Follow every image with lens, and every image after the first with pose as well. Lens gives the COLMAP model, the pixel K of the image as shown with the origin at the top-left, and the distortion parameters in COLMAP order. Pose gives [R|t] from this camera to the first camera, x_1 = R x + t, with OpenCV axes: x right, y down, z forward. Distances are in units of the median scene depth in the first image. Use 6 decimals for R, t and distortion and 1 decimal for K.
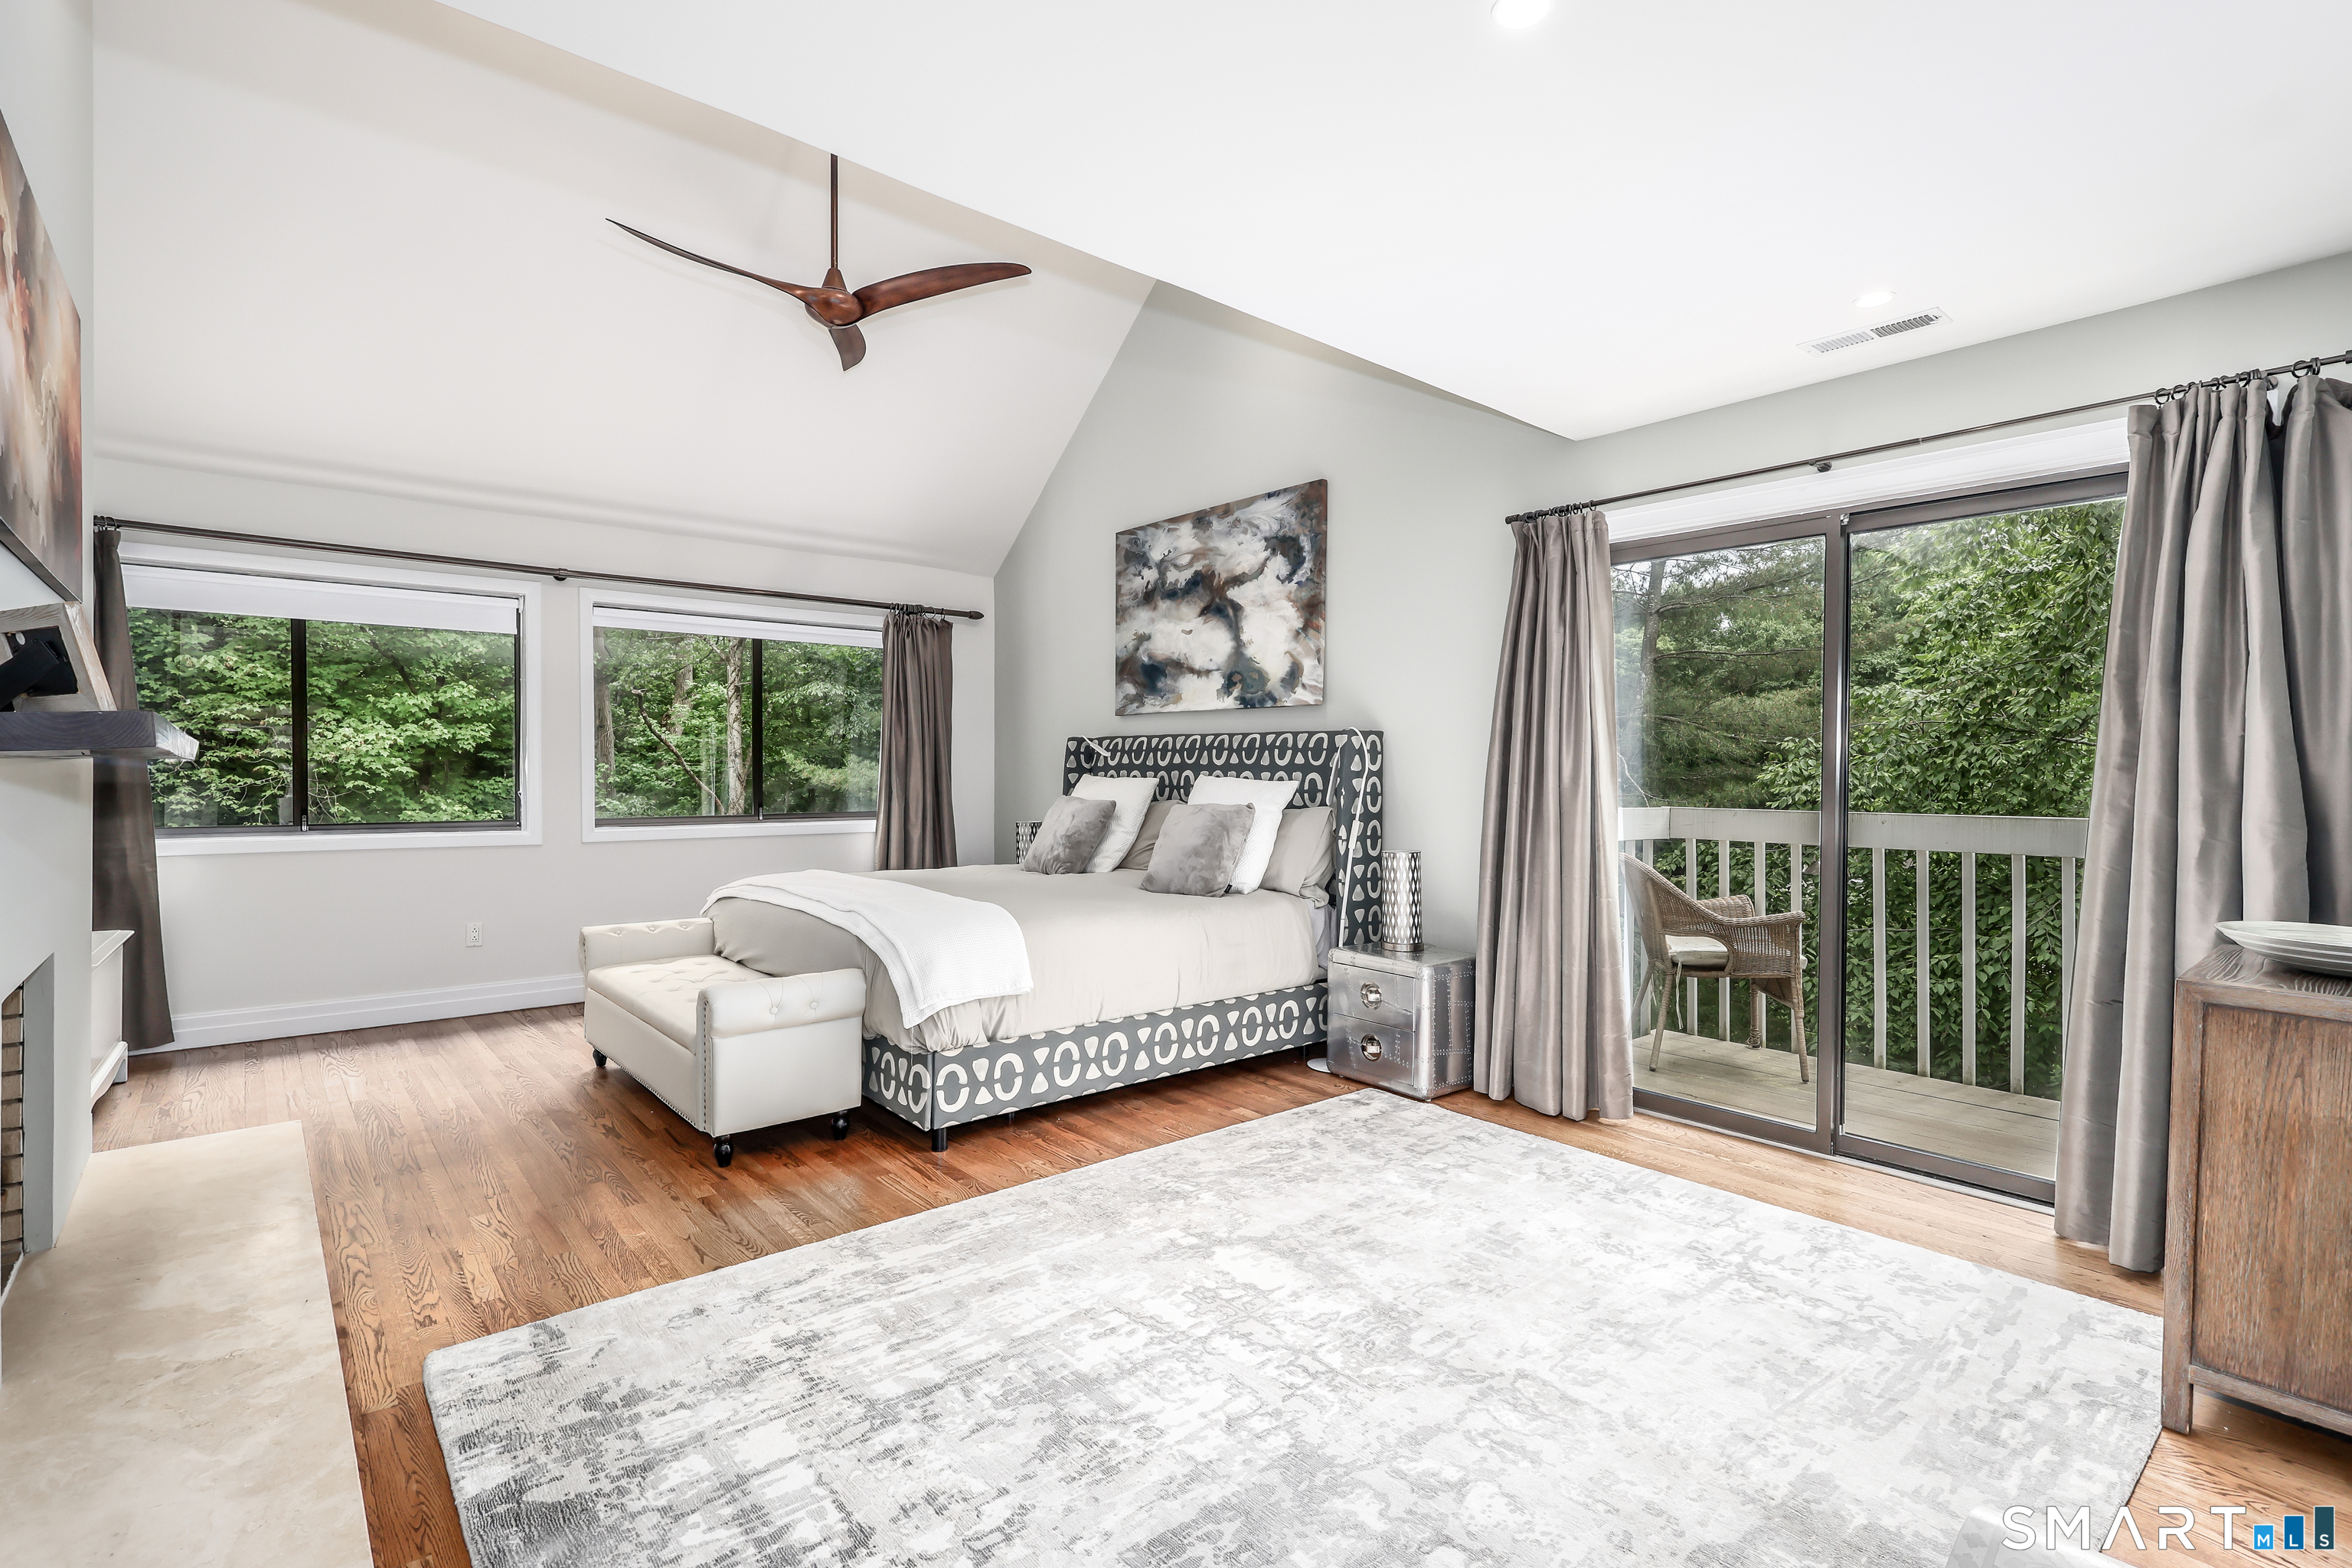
lens RADIAL K [[1064.8, 0, 1154.1], [0, 1064.8, 780.0], [0, 0, 1]] dist [-0.002772, 0.001173]
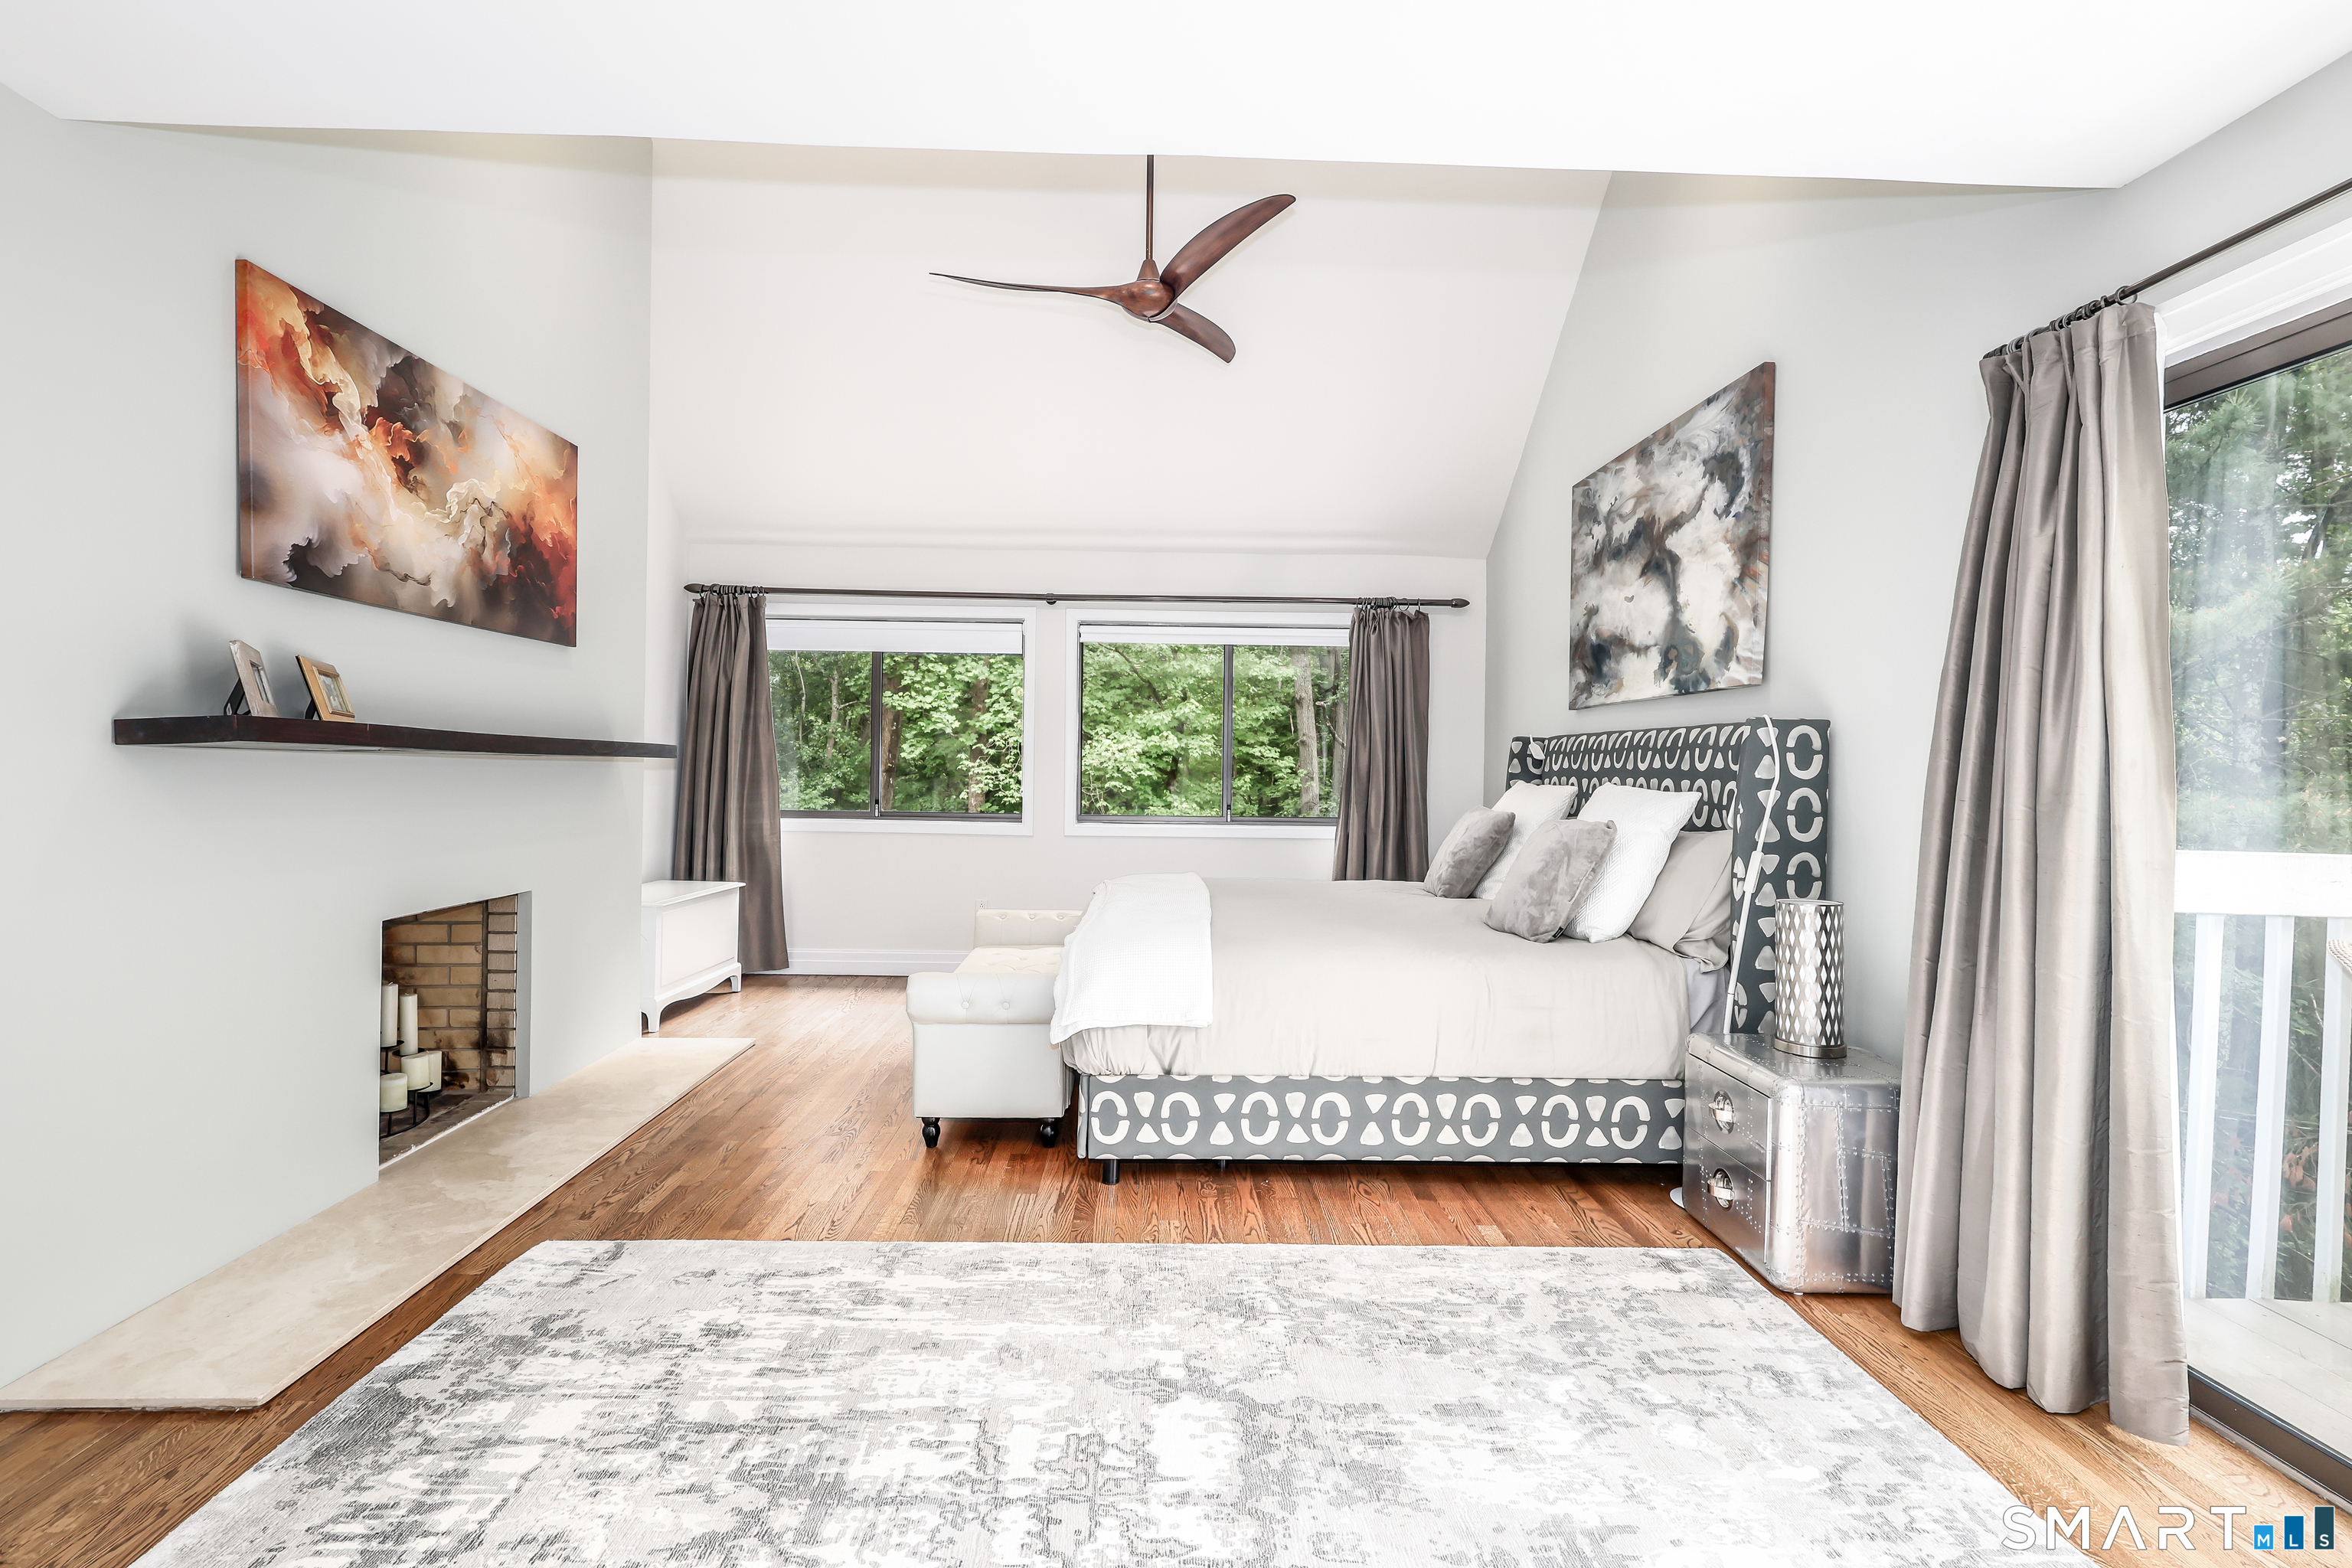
lens RADIAL K [[1064.8, 0, 1154.1], [0, 1064.8, 780.0], [0, 0, 1]] dist [-0.002772, 0.001173]
pose [[0.790981, 0.012943, -0.611704, 0.310763], [-0.017601, 0.999844, -0.001604, 0.000339], [0.611587, 0.012035, 0.791085, 0.233450]]
